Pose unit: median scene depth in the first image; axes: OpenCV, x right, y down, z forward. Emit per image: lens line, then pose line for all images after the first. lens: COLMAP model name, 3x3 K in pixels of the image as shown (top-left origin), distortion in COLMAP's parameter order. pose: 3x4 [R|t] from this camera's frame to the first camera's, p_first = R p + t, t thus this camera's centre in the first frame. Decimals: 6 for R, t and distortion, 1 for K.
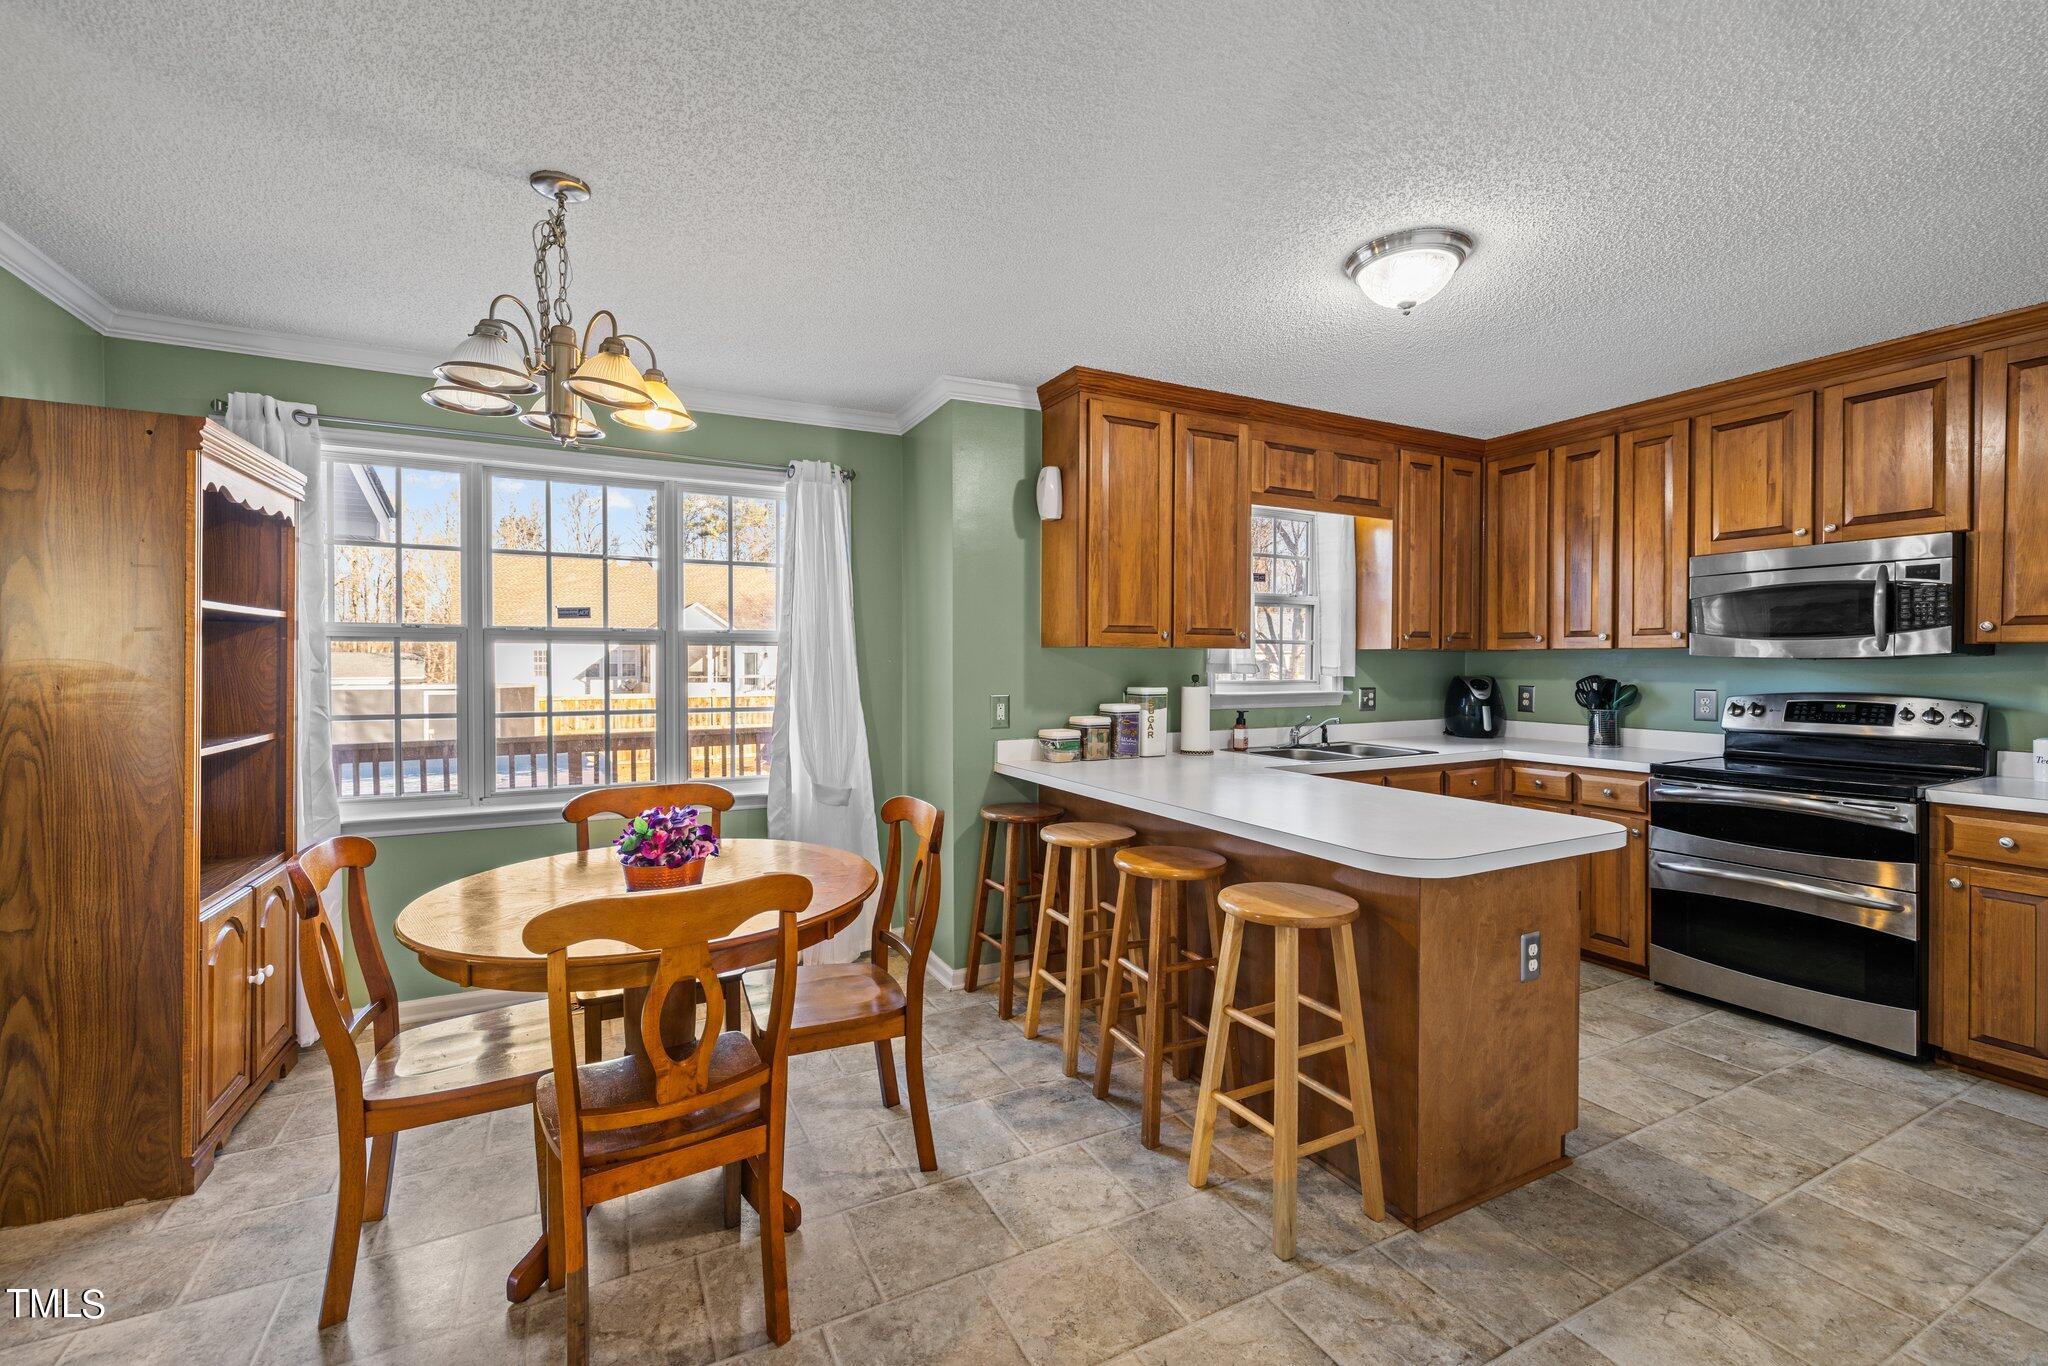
lens RADIAL K [[848.1, 0, 1010.0], [0, 848.1, 673.1], [0, 0, 1]] dist [-0.000175, 0.000290]
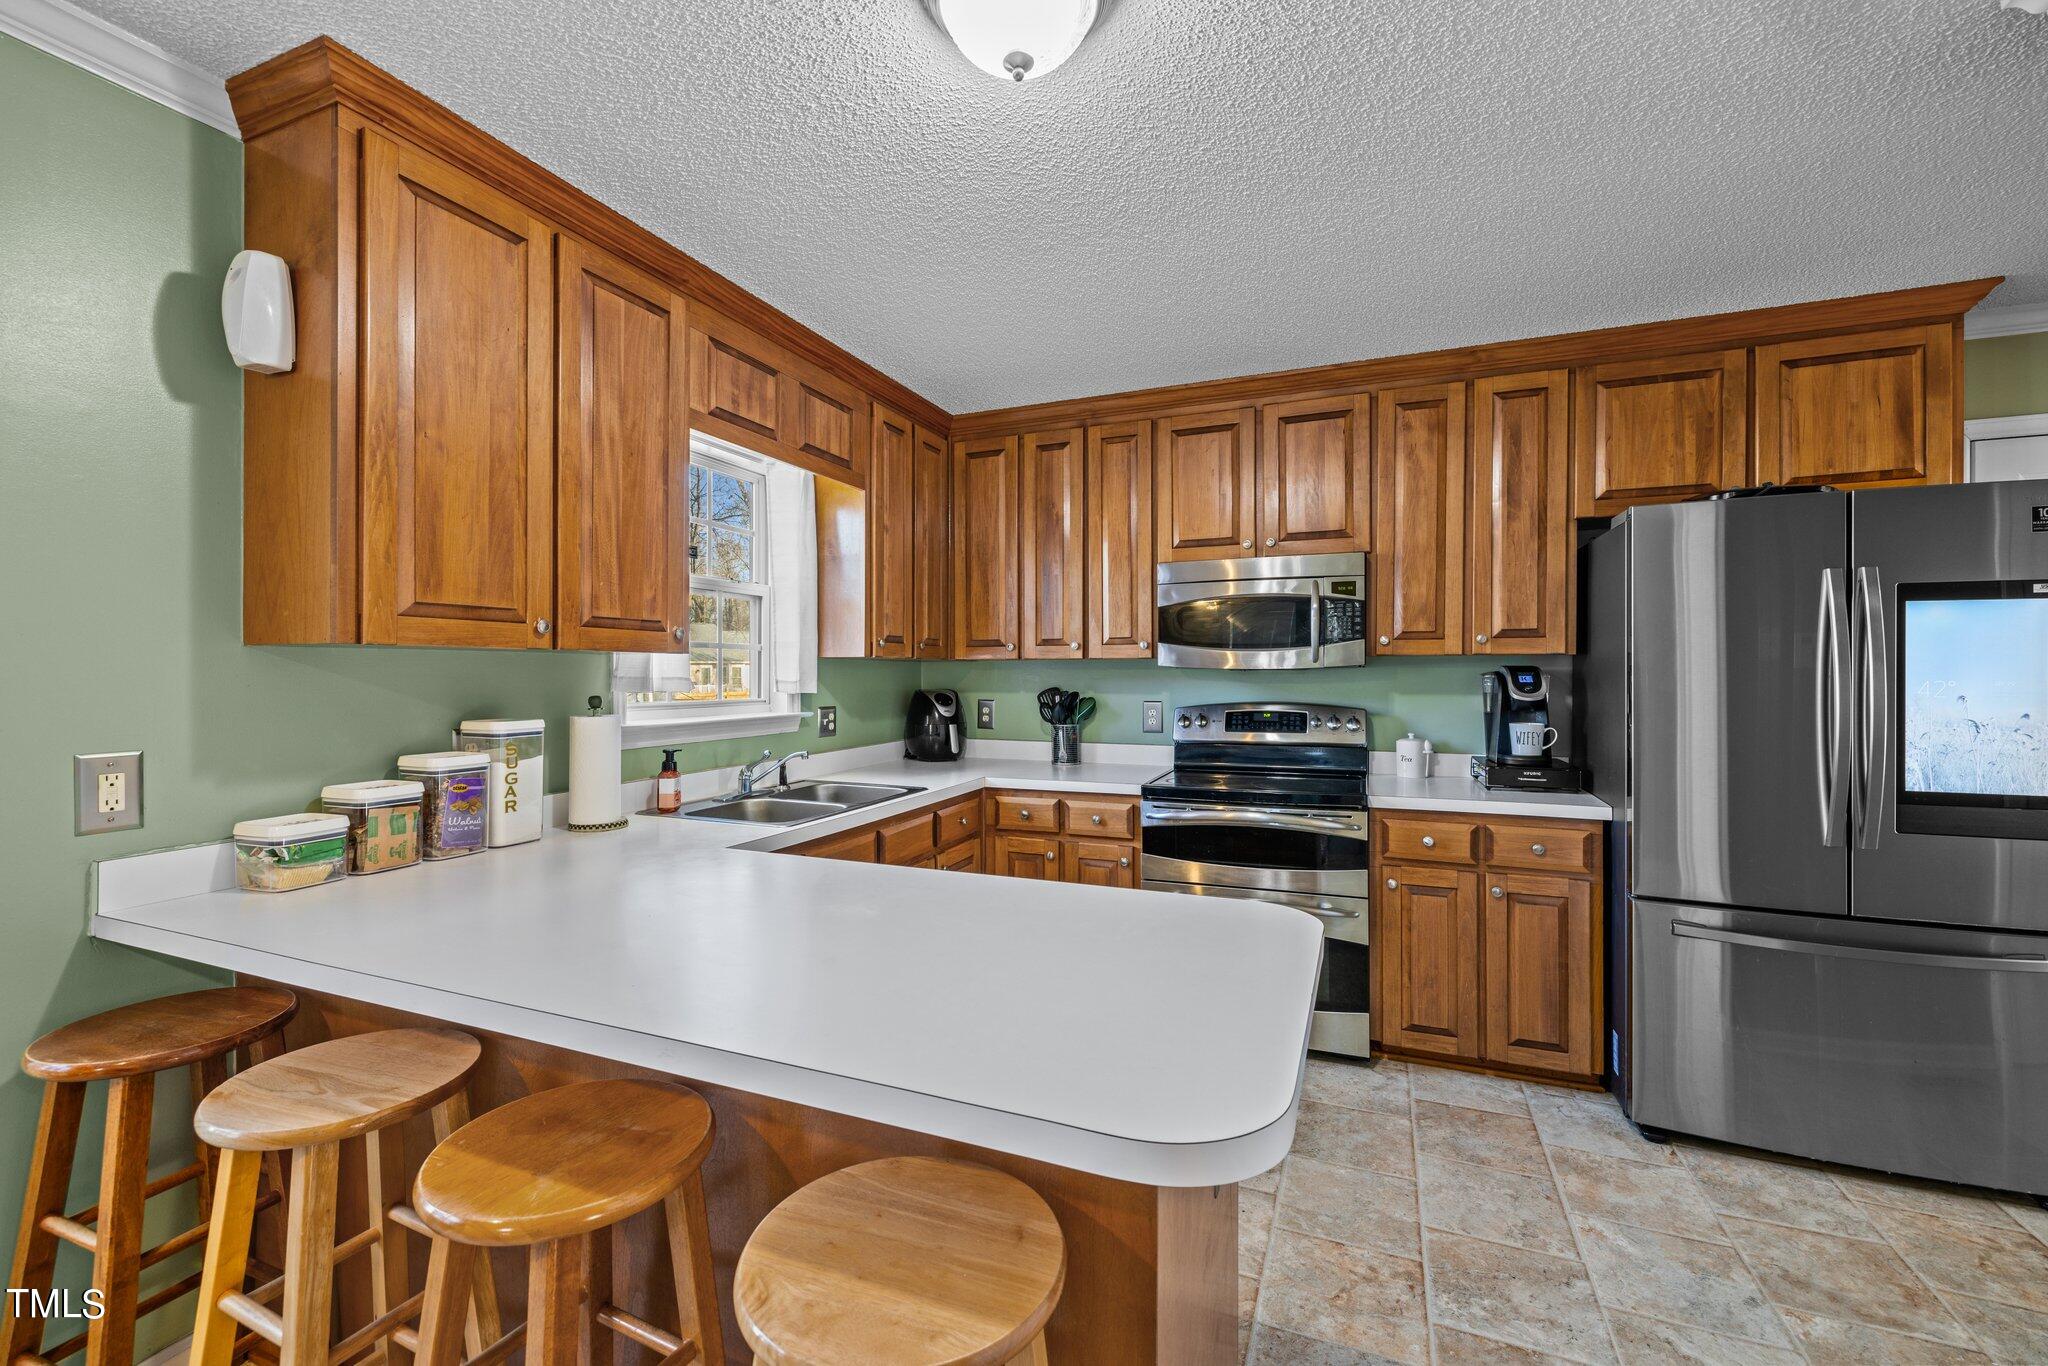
lens RADIAL K [[848.1, 0, 1010.0], [0, 848.1, 673.1], [0, 0, 1]] dist [-0.000175, 0.000290]
pose [[0.761508, -0.002042, 0.648152, 0.054872], [0.010368, 0.999905, -0.009030, -0.006070], [-0.648072, 0.013596, 0.761458, 0.364226]]
